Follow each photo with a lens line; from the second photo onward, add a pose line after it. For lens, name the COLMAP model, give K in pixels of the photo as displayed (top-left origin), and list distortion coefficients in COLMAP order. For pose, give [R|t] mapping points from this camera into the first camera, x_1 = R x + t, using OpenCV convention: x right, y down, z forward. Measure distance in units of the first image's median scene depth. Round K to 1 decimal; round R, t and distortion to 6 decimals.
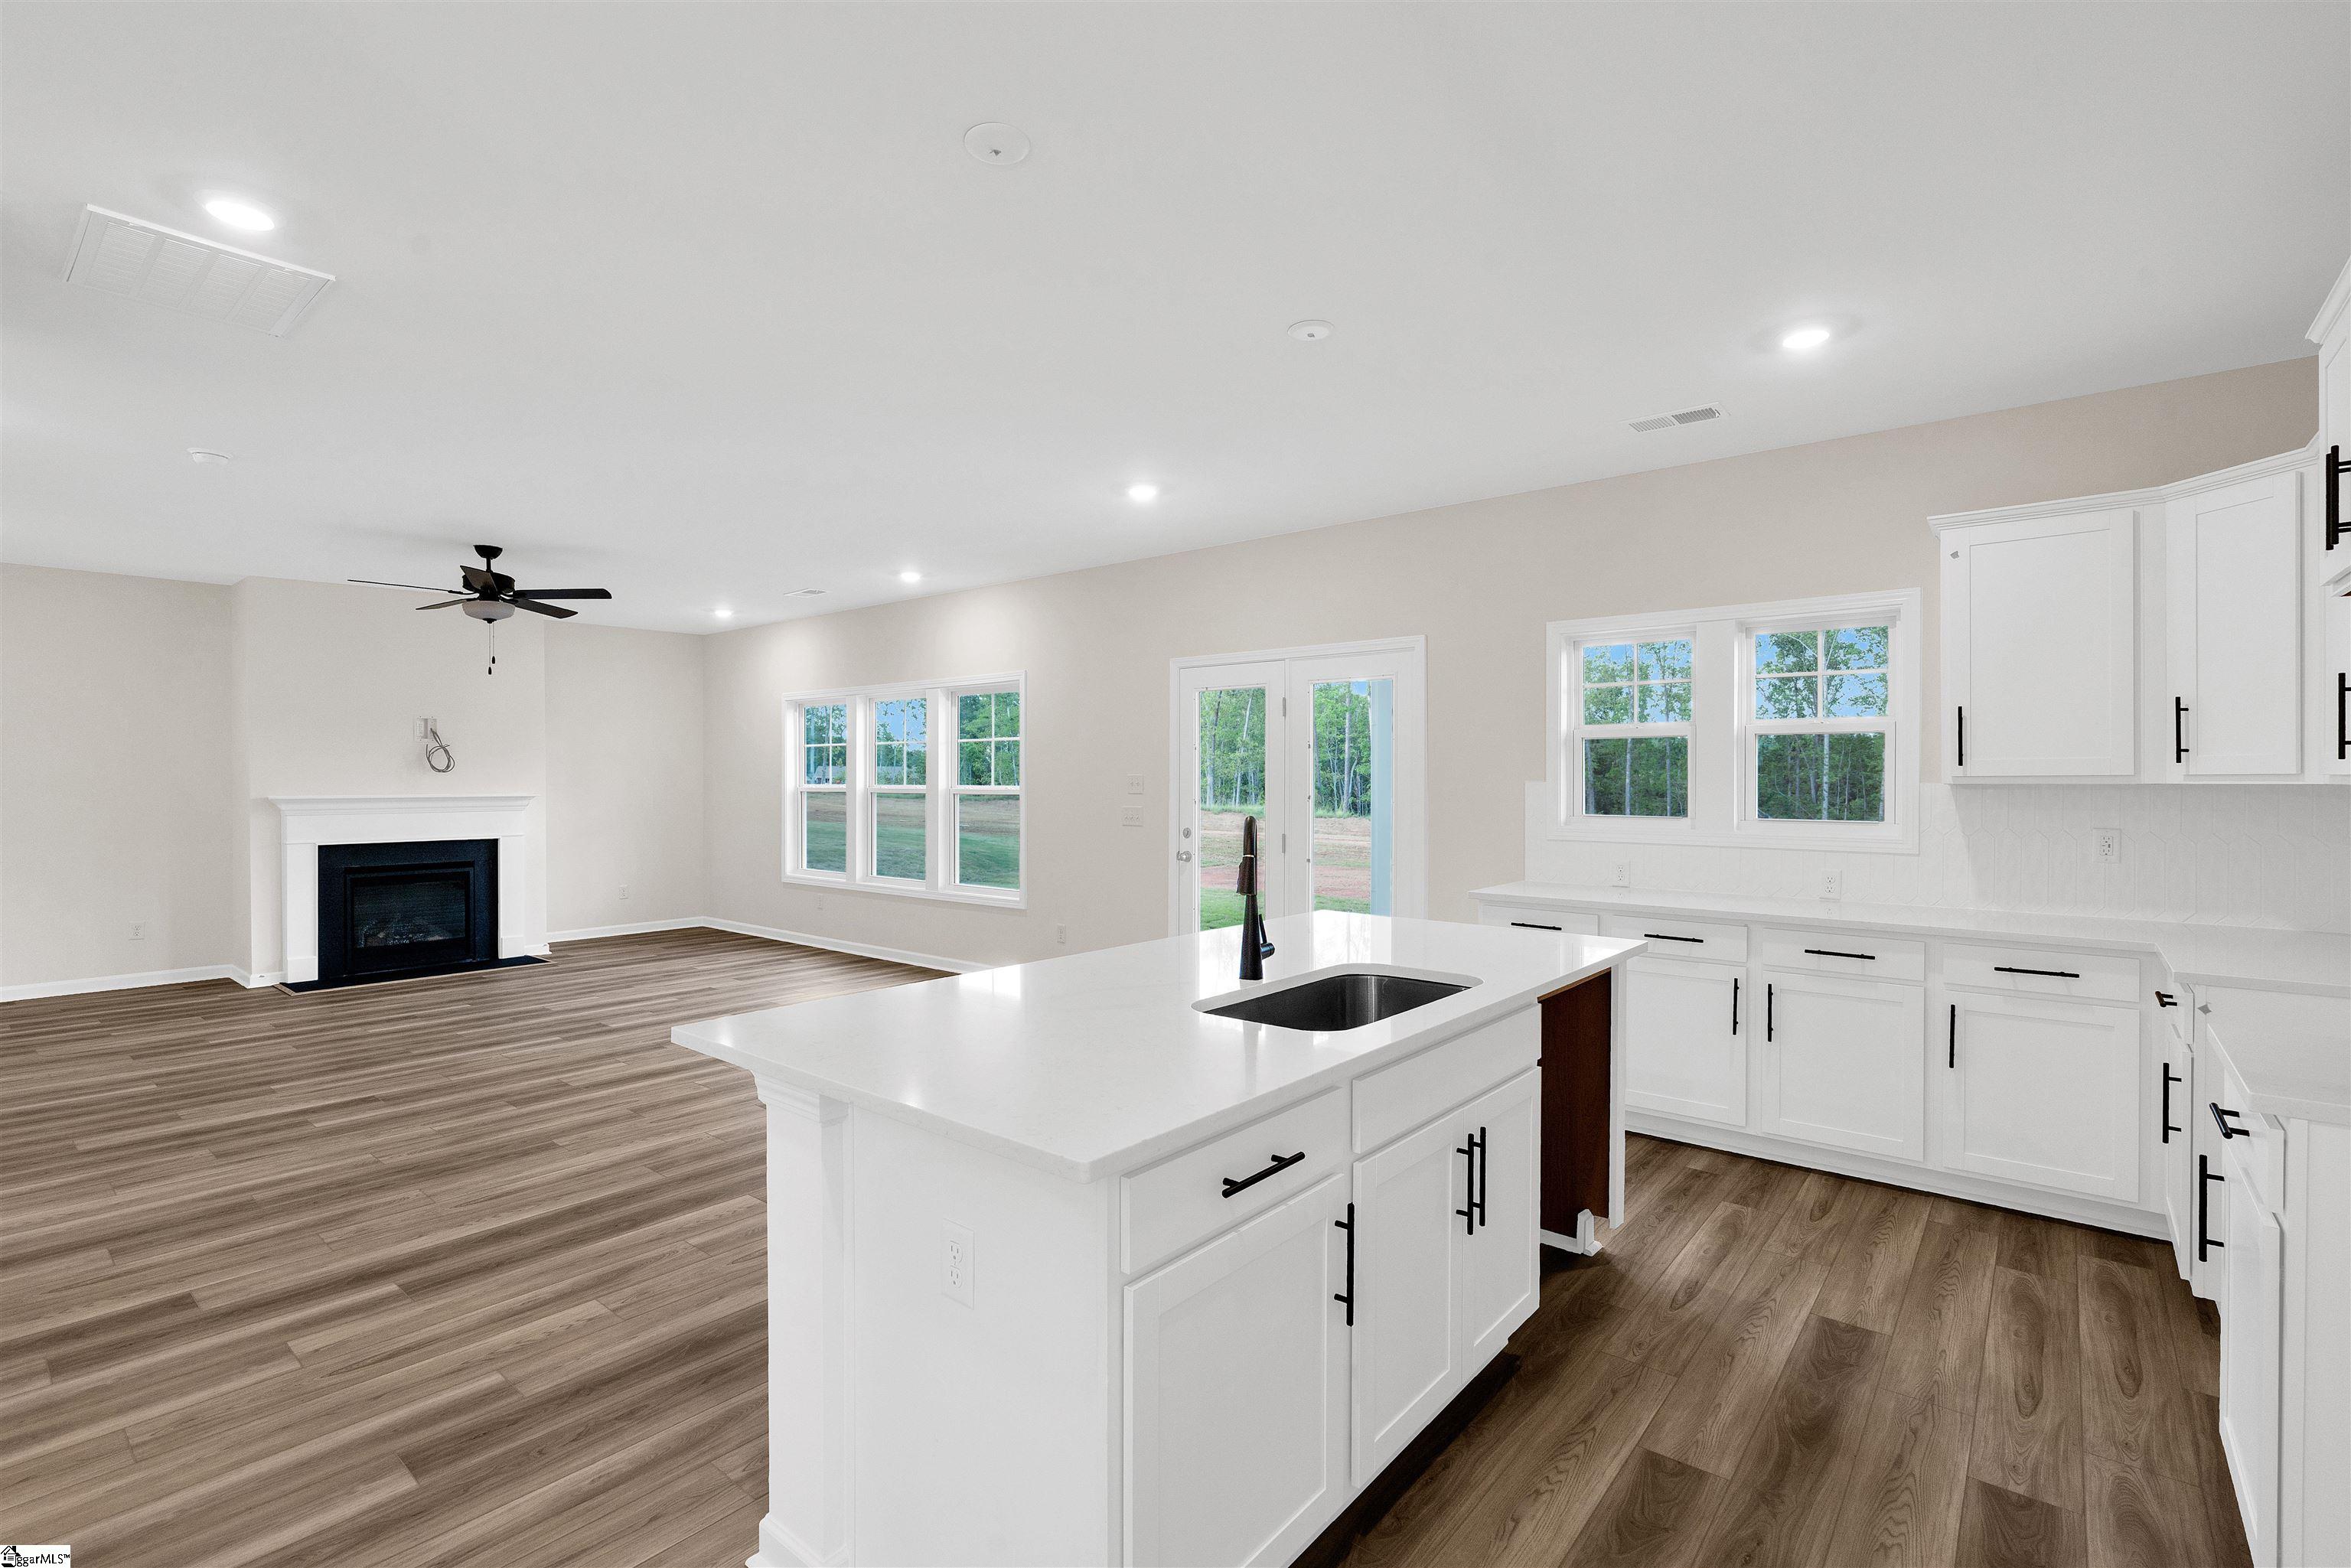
lens RADIAL K [[1069.6, 0, 1174.7], [0, 1069.6, 780.0], [0, 0, 1]] dist [-0.007294, 0.001449]
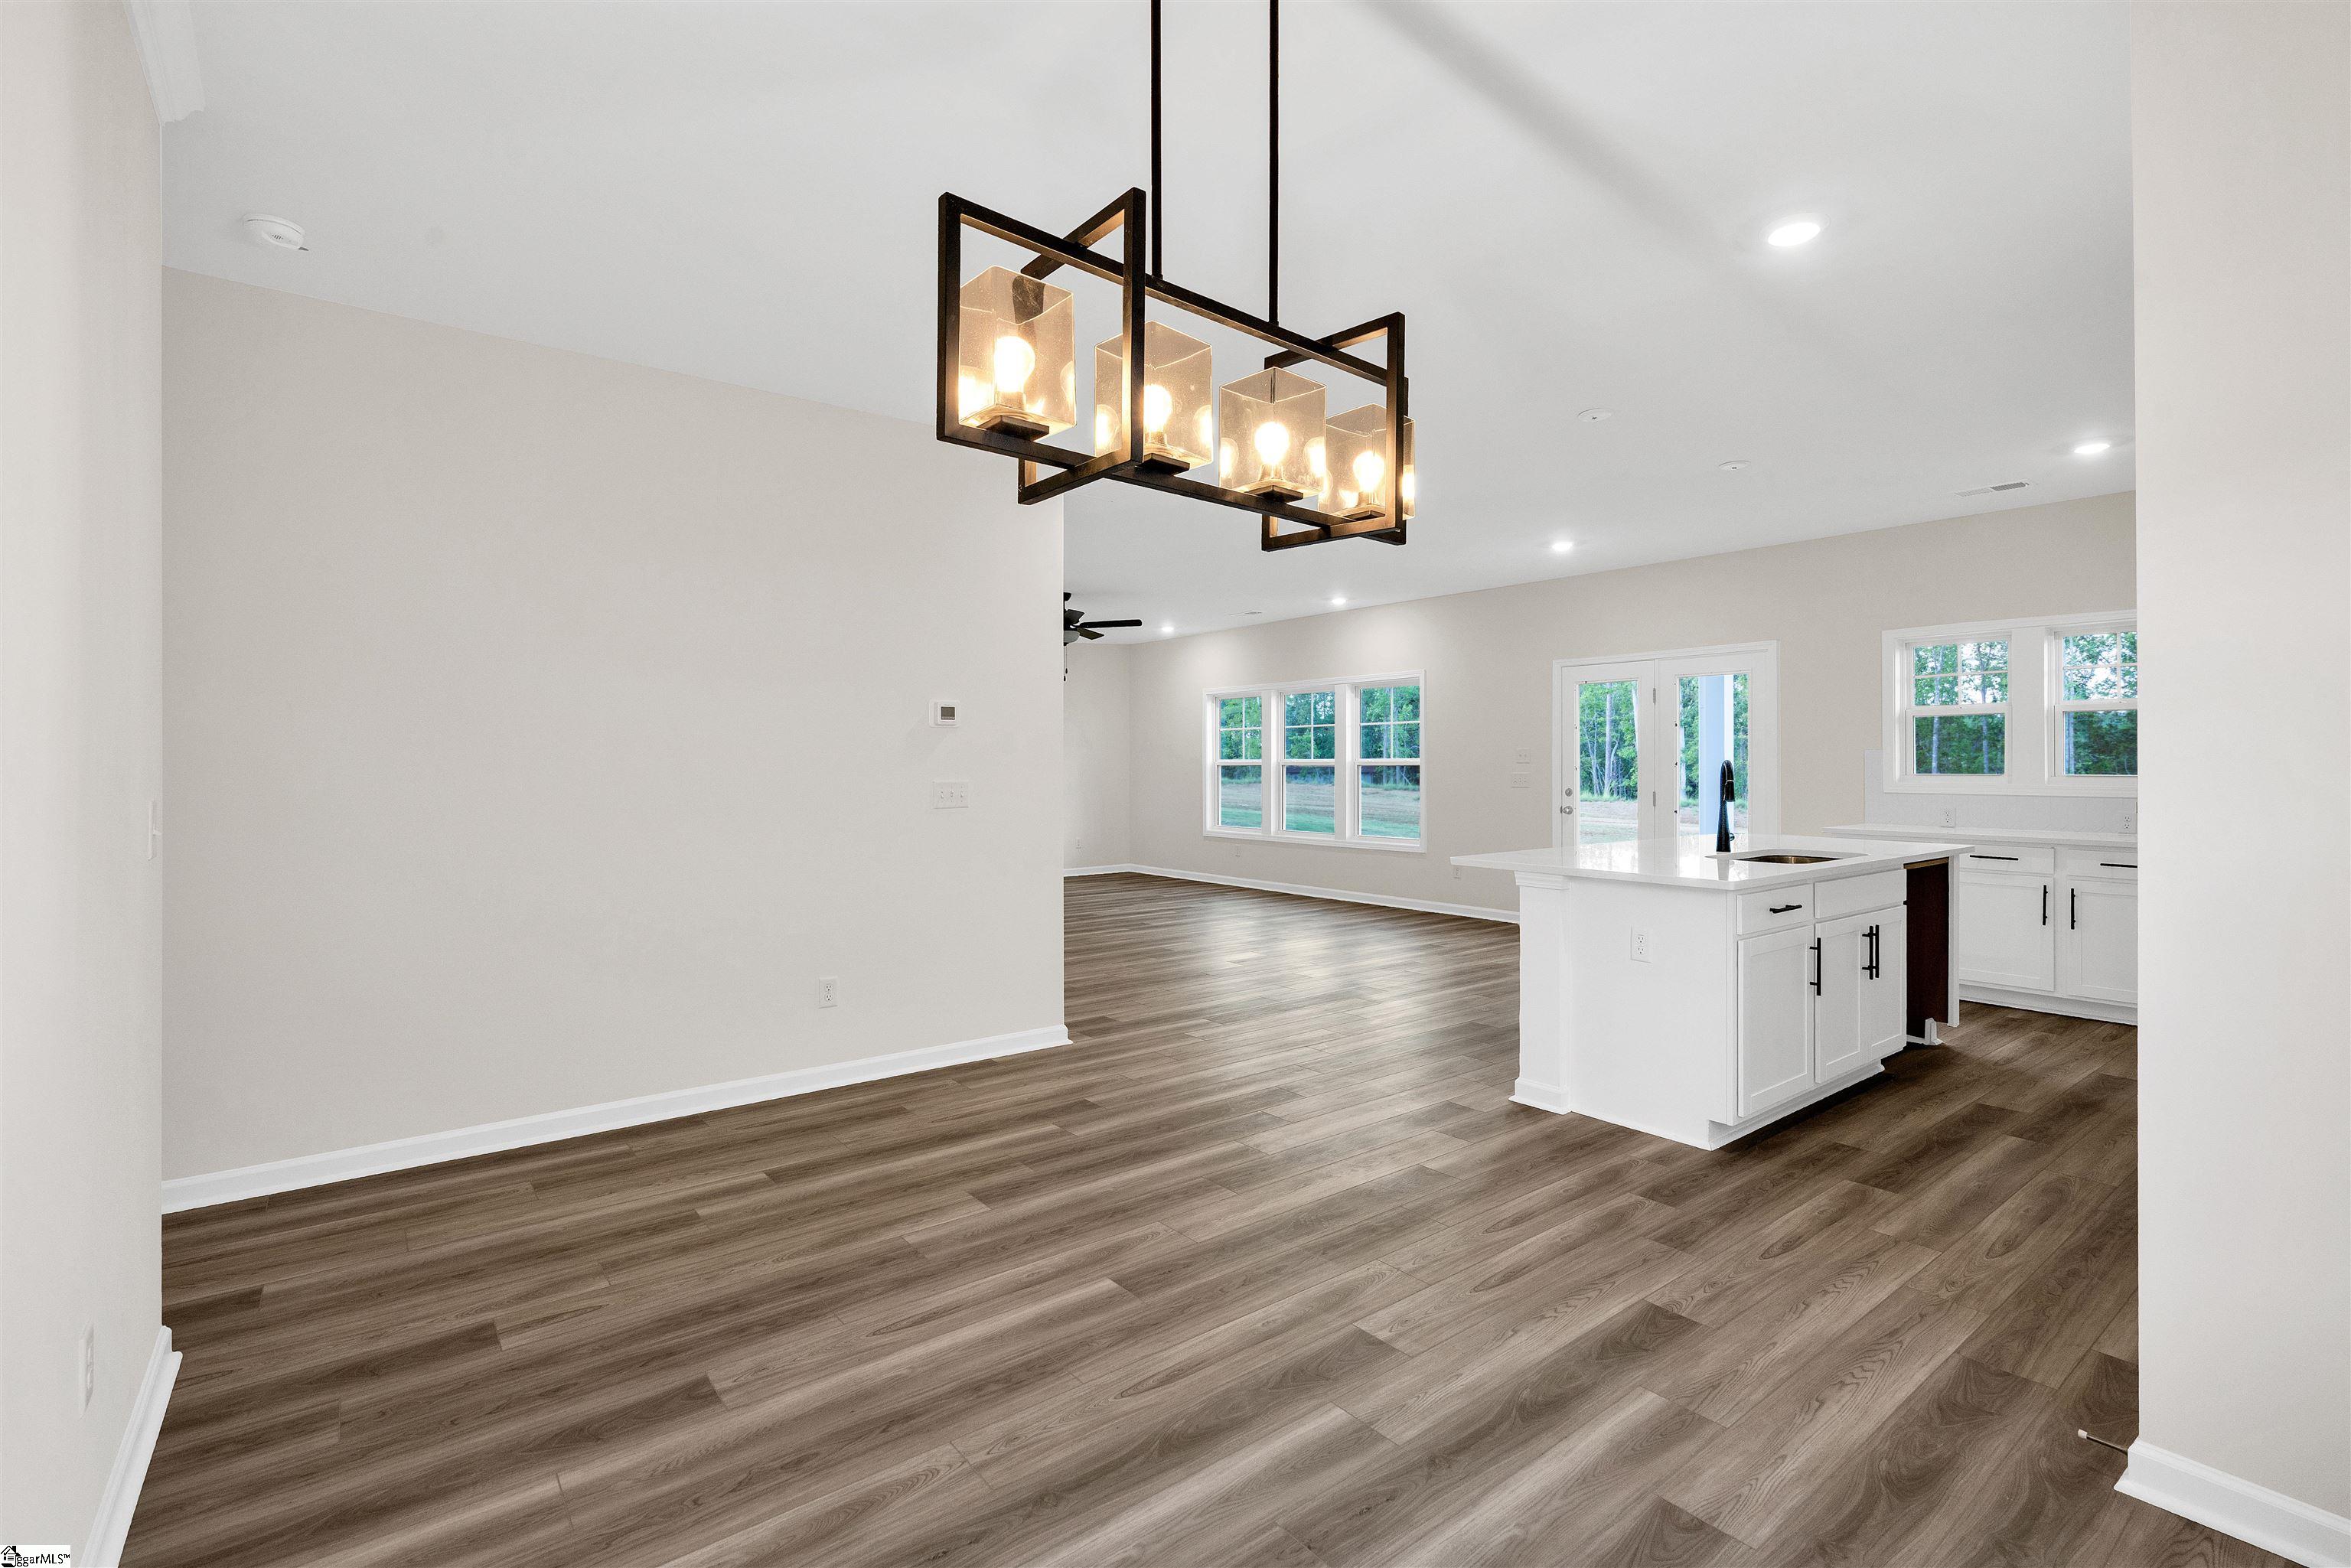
lens RADIAL K [[1069.6, 0, 1164.8], [0, 1069.6, 762.5], [0, 0, 1]] dist [-0.007294, 0.001449]
pose [[0.975215, -0.002639, -0.221242, -0.184883], [0.001894, 0.999992, -0.003581, 0.017143], [0.221249, 0.003073, 0.975212, -0.393177]]
